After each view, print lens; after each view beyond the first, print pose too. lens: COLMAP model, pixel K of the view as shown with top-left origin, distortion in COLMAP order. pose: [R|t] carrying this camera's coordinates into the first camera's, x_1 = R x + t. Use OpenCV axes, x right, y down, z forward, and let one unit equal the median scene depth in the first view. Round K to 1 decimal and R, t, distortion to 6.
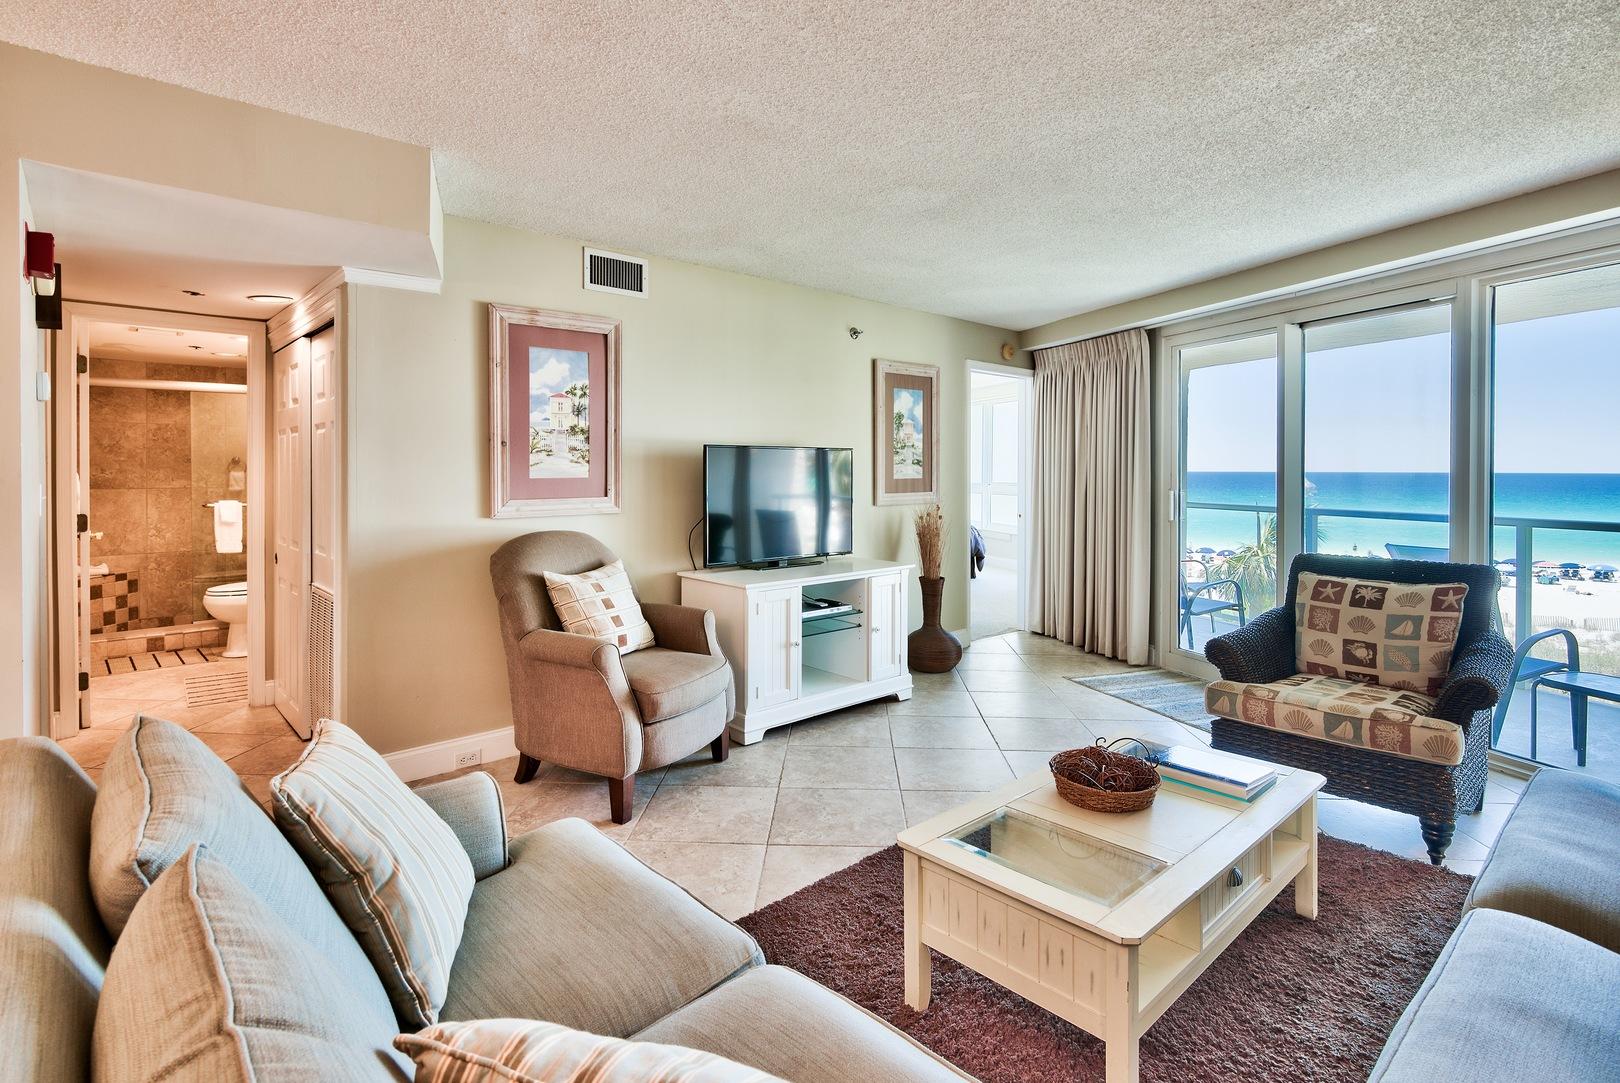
lens RADIAL K [[812.2, 0, 820.7], [0, 812.2, 481.7], [0, 0, 1]] dist [0.003327, -0.002786]
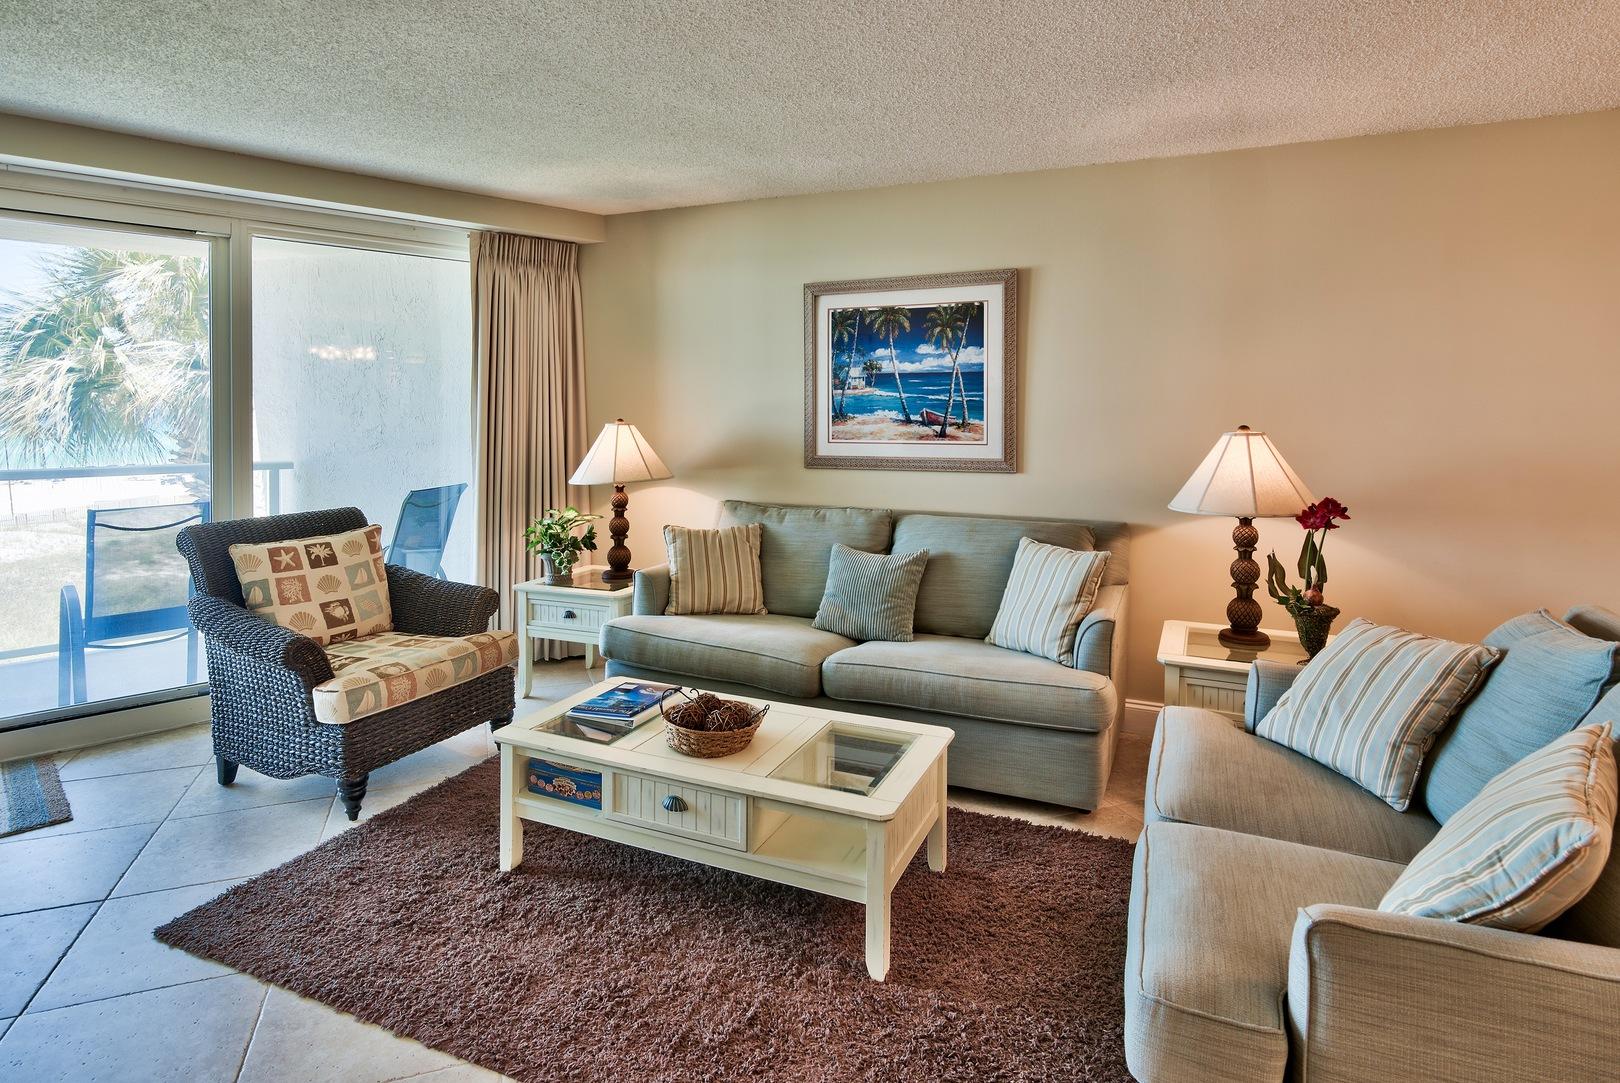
lens RADIAL K [[876.9, 0, 801.6], [0, 876.9, 420.1], [0, 0, 1]] dist [-0.001743, 0.000269]
pose [[-0.394506, -0.015117, 0.918769, -0.478875], [0.006949, 0.999787, 0.019434, -0.031406], [-0.918867, 0.014051, -0.394317, 0.866924]]
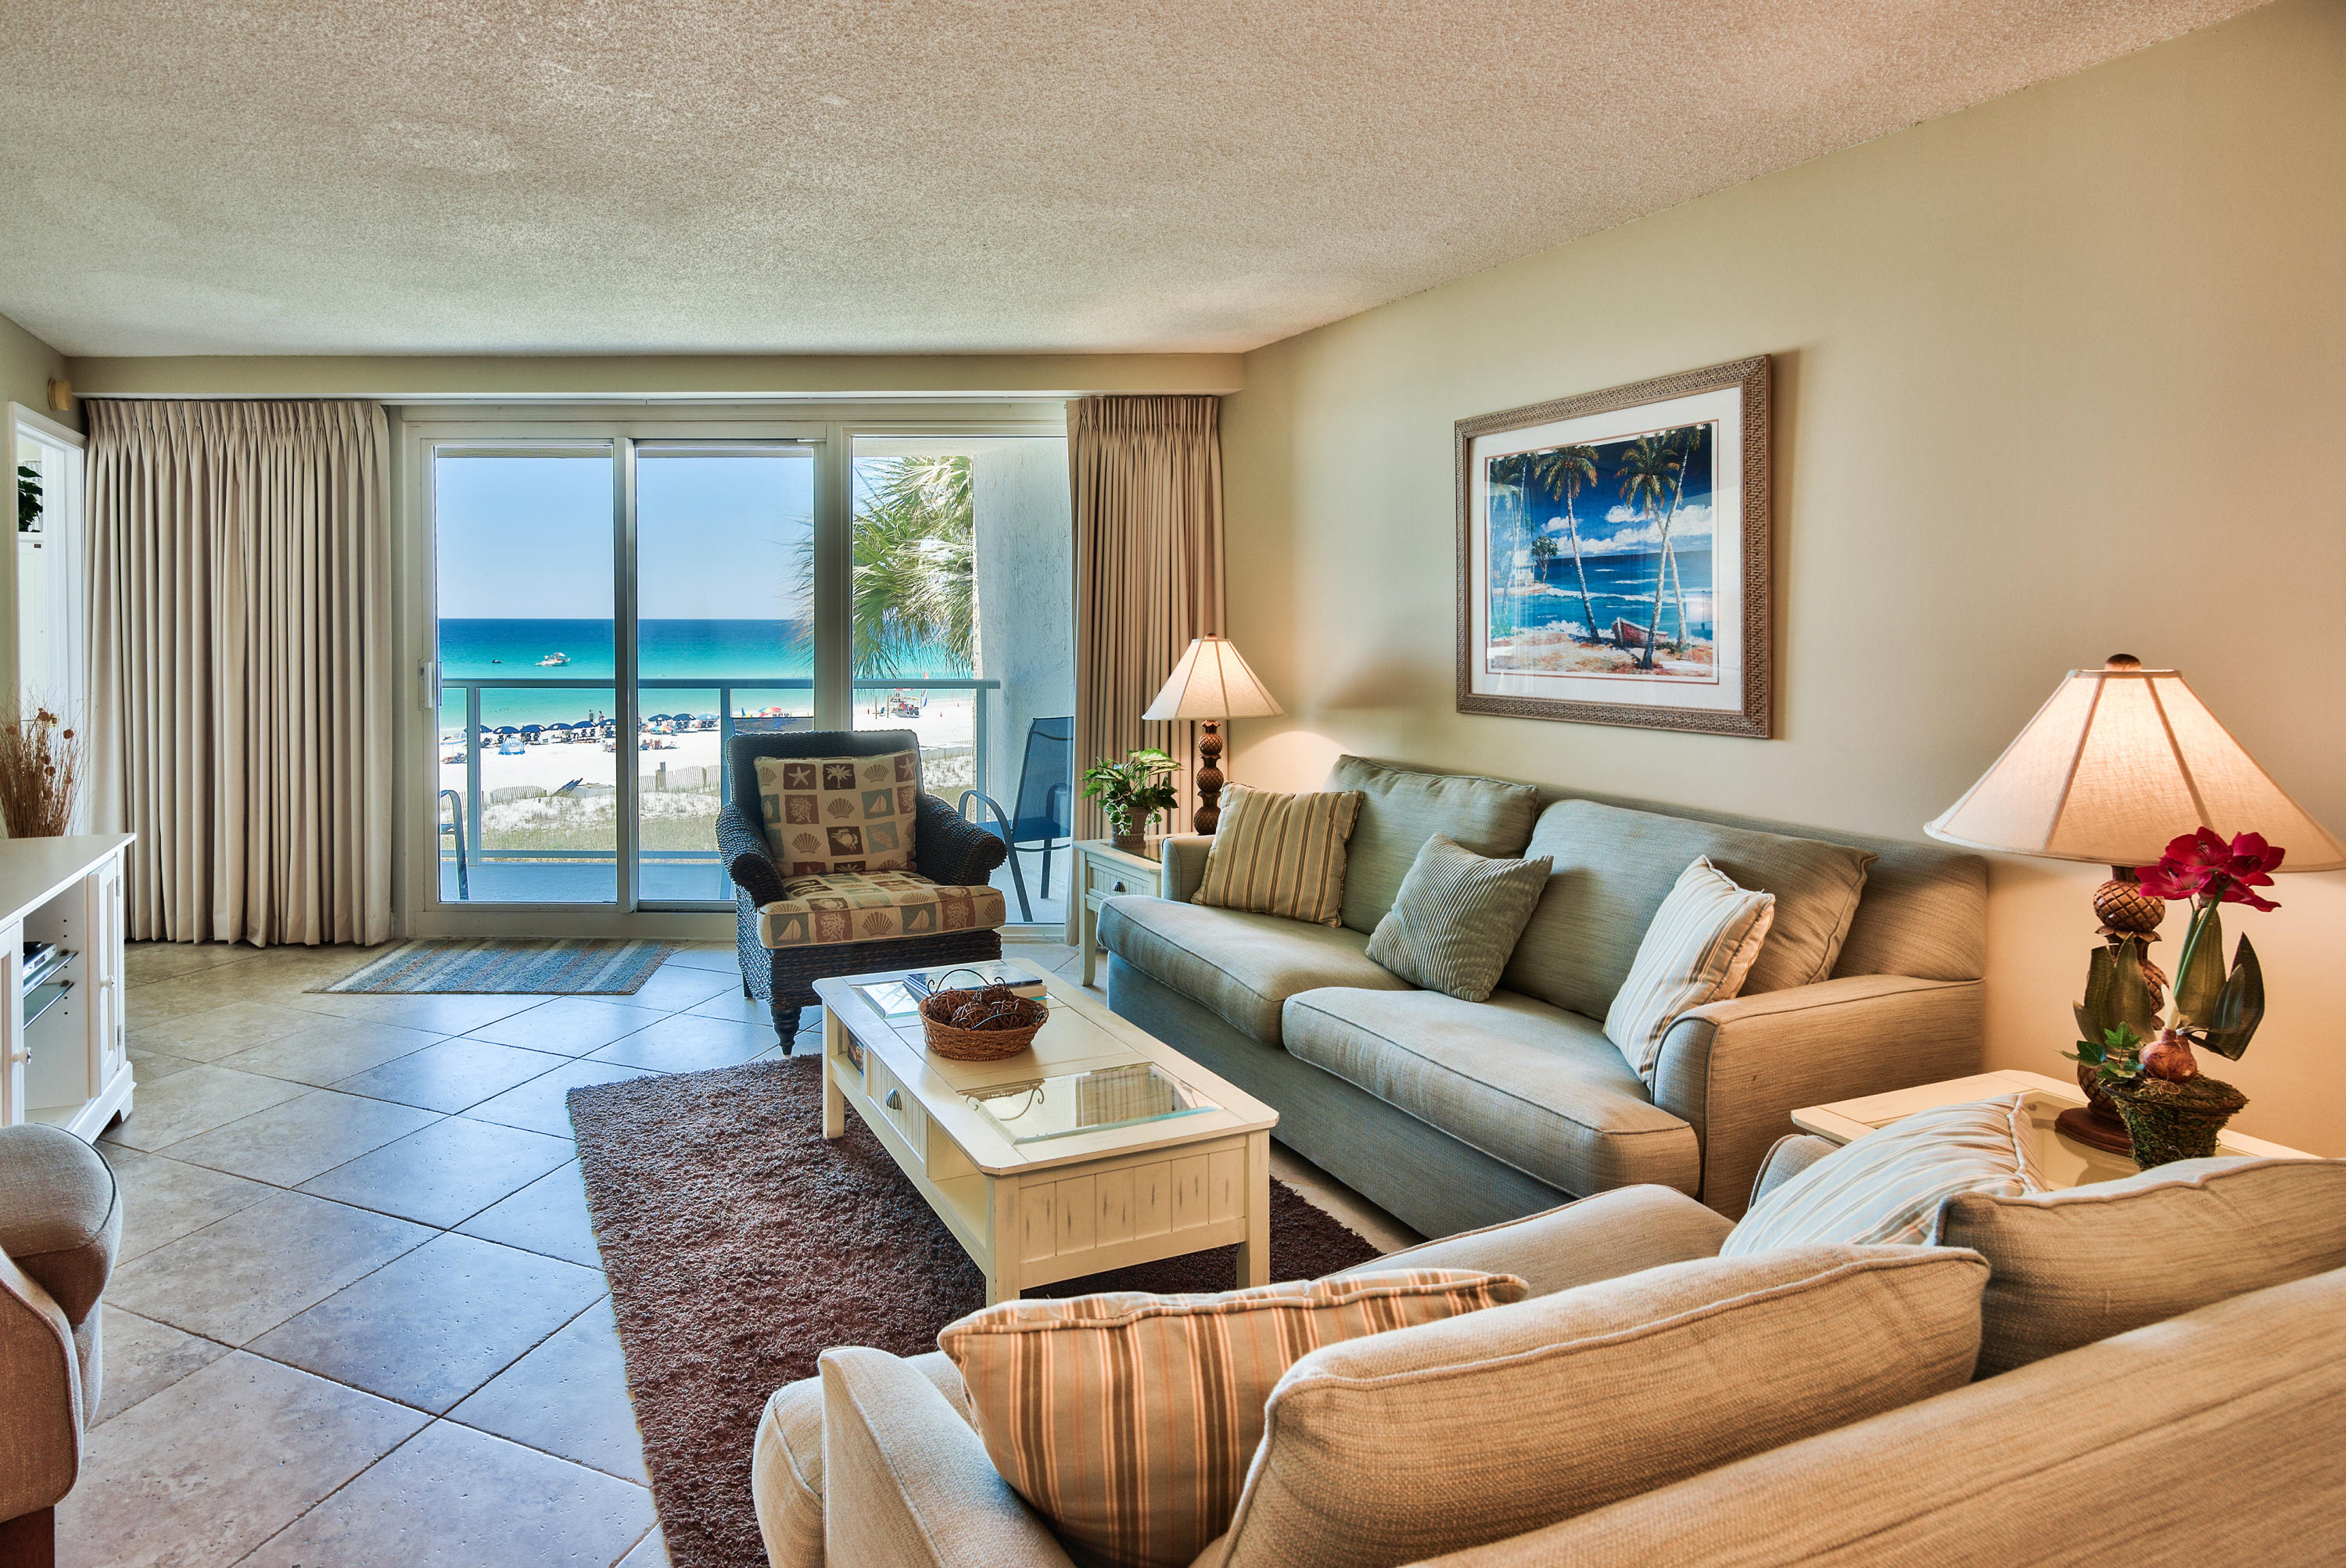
lens RADIAL K [[1270.0, 0, 993.3], [0, 1270.0, 635.4], [0, 0, 1]] dist [-0.001743, 0.000269]
pose [[0.352481, -0.013264, 0.935725, -0.549681], [0.009913, 0.999896, 0.010440, -0.024251], [-0.935766, 0.005596, 0.352576, 0.345951]]
